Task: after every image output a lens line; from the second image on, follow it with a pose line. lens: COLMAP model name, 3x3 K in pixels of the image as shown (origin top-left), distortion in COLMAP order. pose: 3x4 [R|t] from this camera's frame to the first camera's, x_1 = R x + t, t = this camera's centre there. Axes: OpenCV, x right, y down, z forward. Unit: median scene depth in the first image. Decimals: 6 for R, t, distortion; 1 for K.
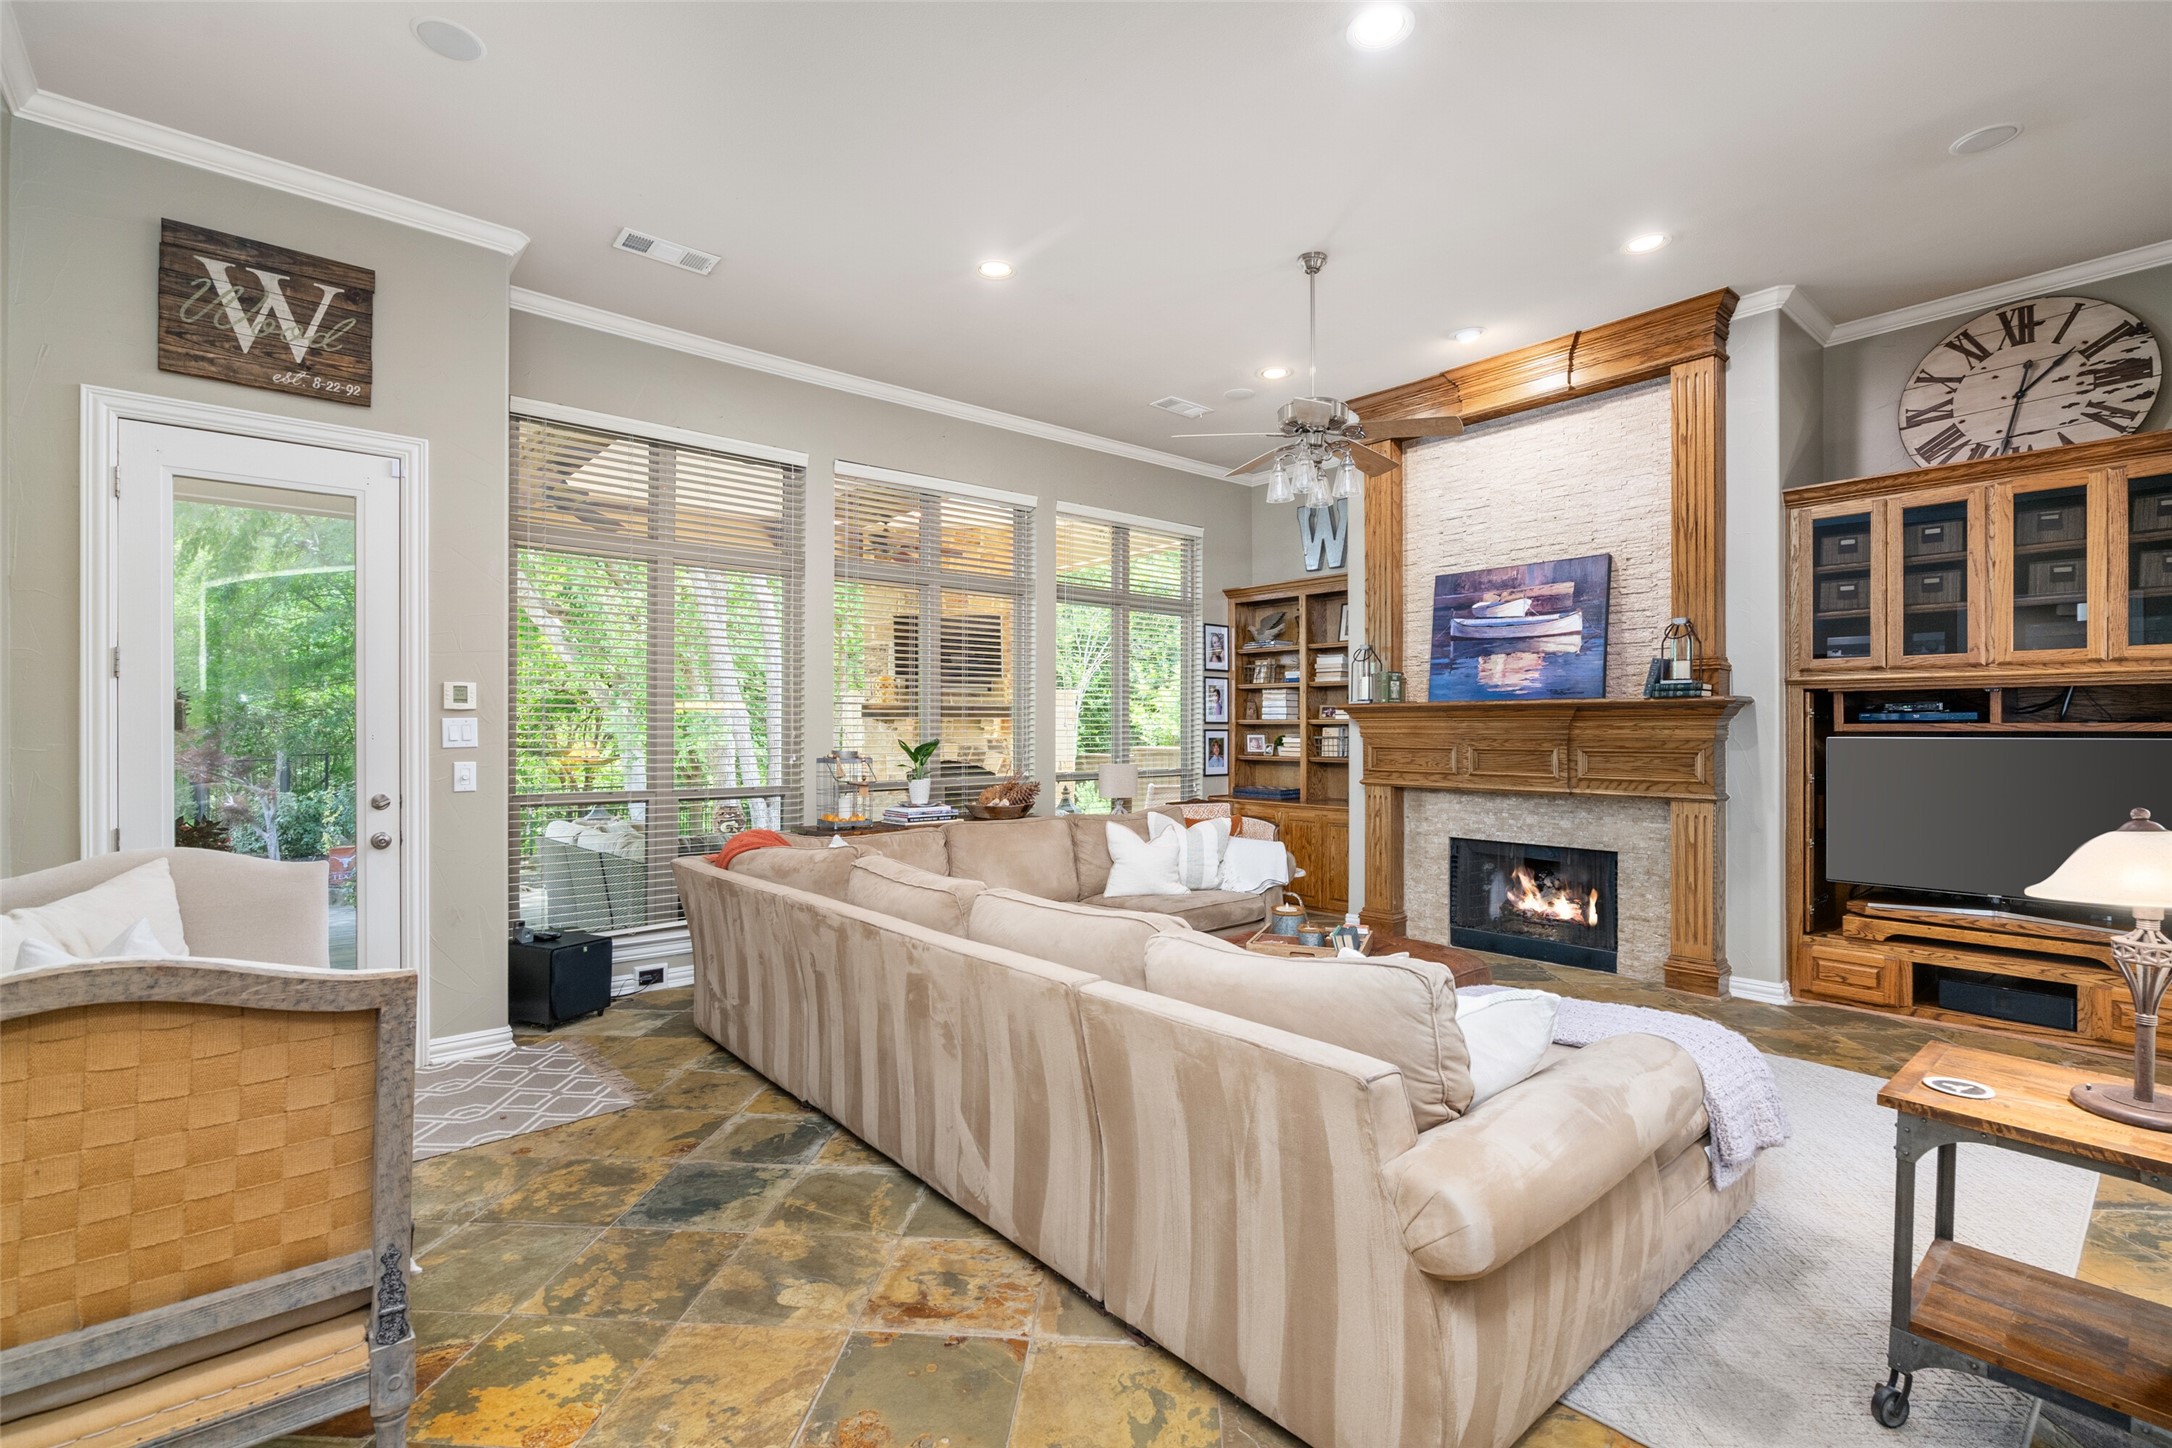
lens RADIAL K [[980.0, 0, 1087.3], [0, 980.0, 726.4], [0, 0, 1]] dist [-0.003086, 0.000240]
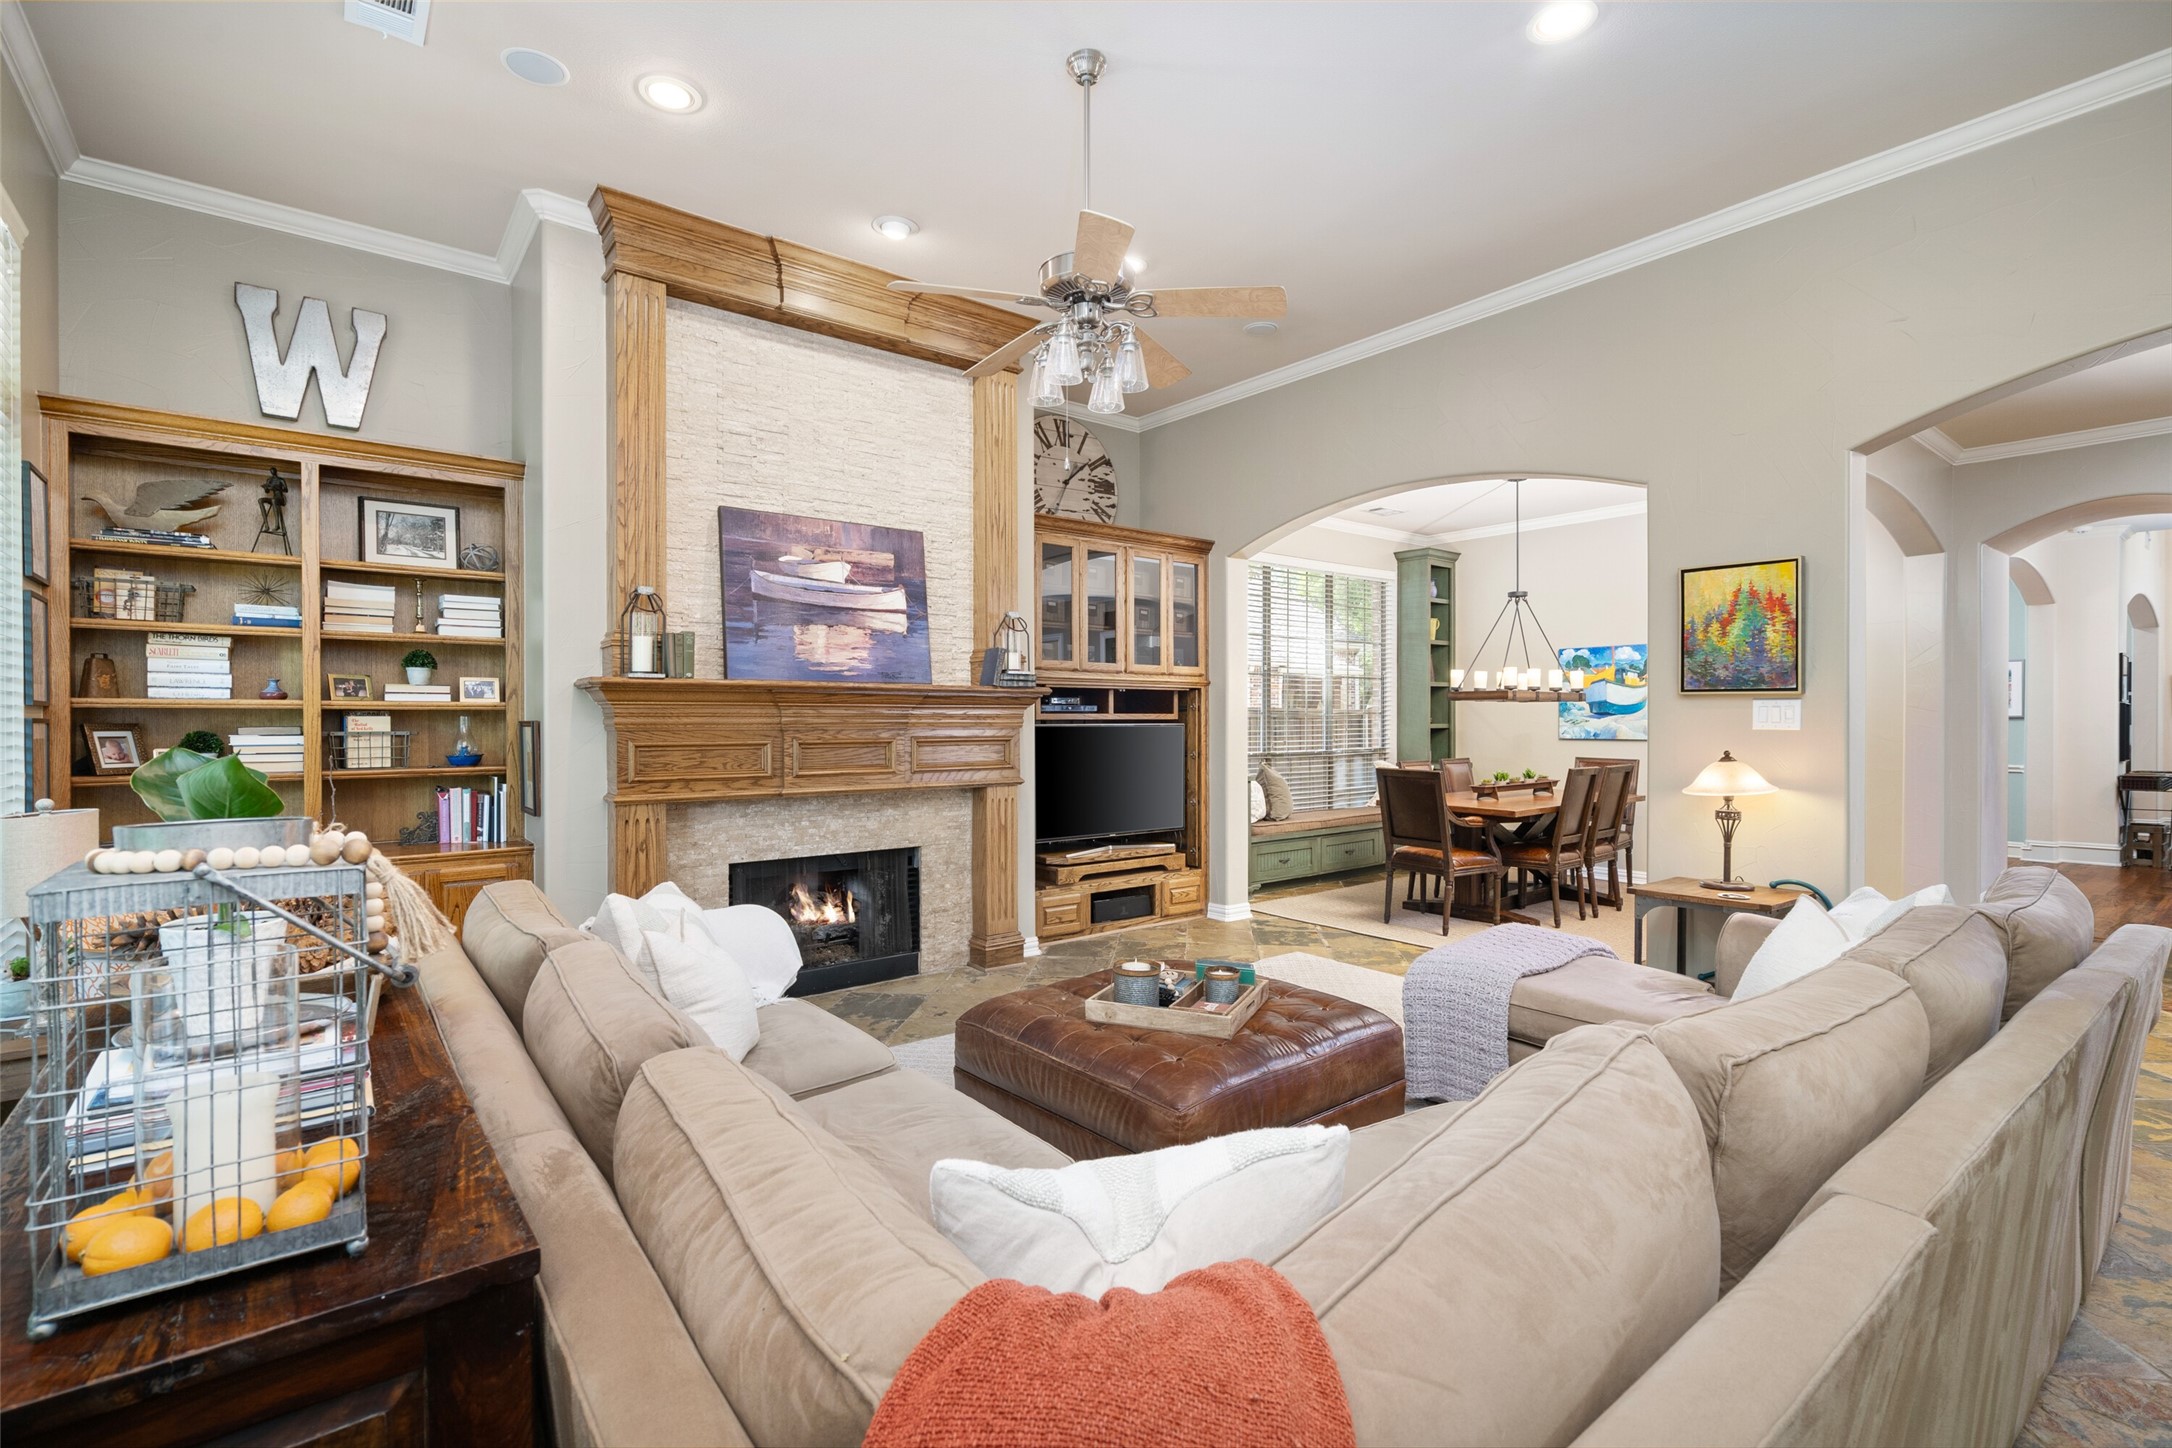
lens RADIAL K [[980.0, 0, 1087.3], [0, 980.0, 726.4], [0, 0, 1]] dist [-0.003086, 0.000240]
pose [[0.038772, -0.004192, 0.999239, -0.365675], [0.001647, 0.999990, 0.004132, 0.006851], [-0.999247, 0.001485, 0.038778, 0.721091]]
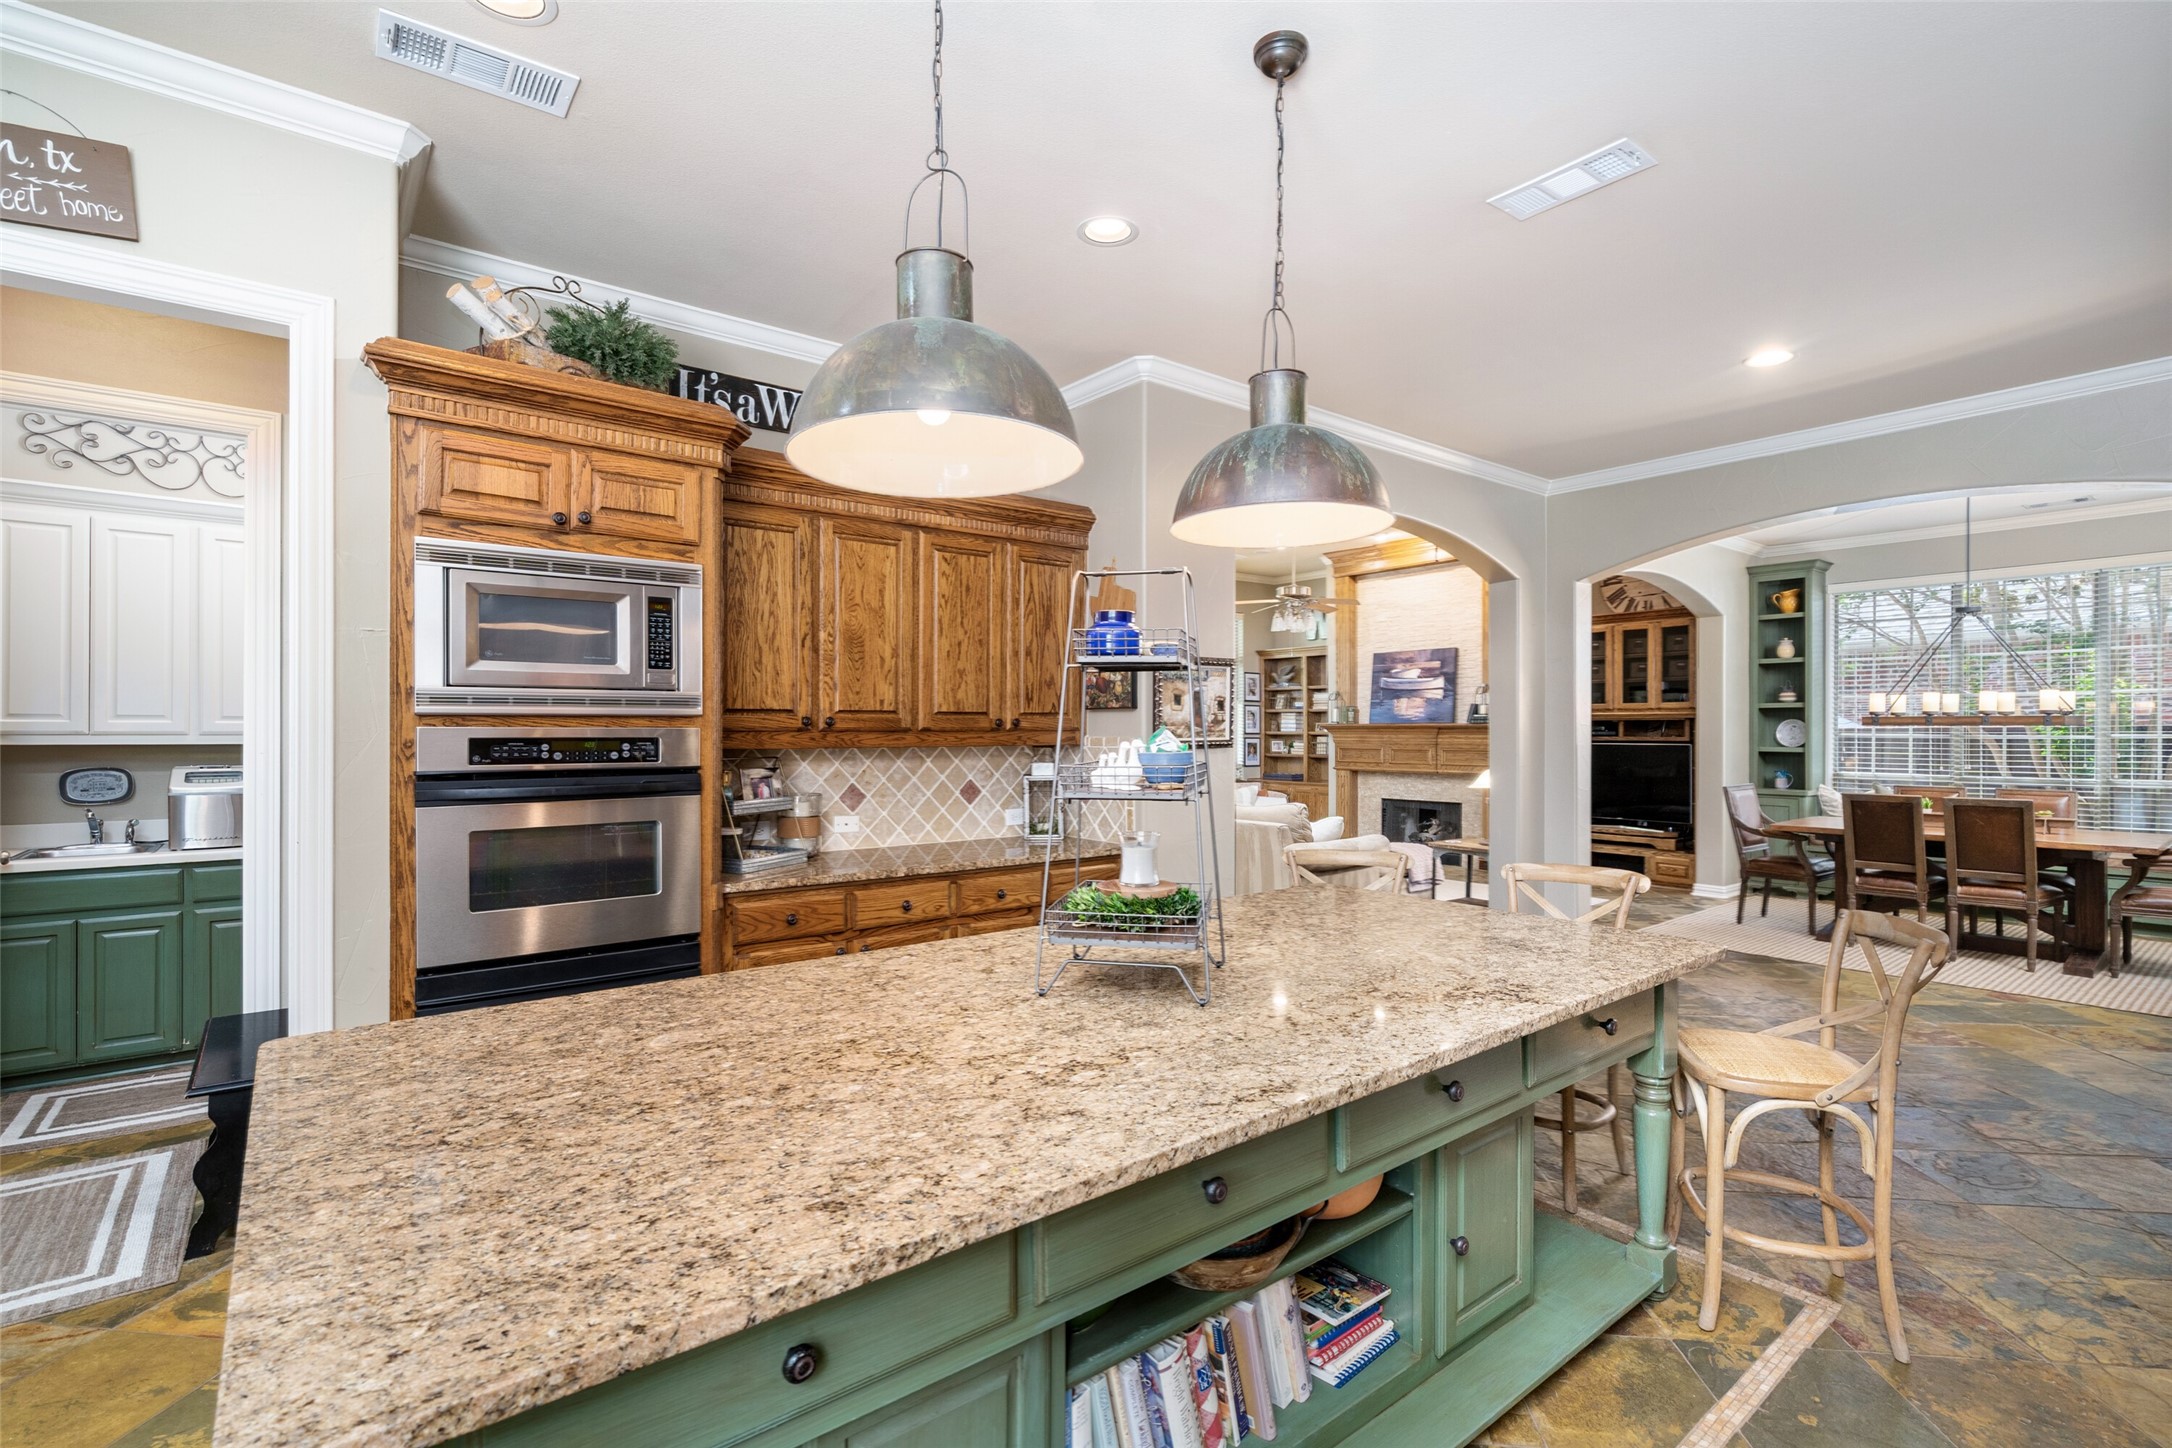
lens RADIAL K [[980.0, 0, 1087.3], [0, 980.0, 726.4], [0, 0, 1]] dist [-0.003086, 0.000240]
pose [[0.998996, -0.000962, -0.044779, -0.091095], [0.000840, 0.999996, -0.002743, -0.015338], [0.044782, 0.002702, 0.998993, -0.845190]]
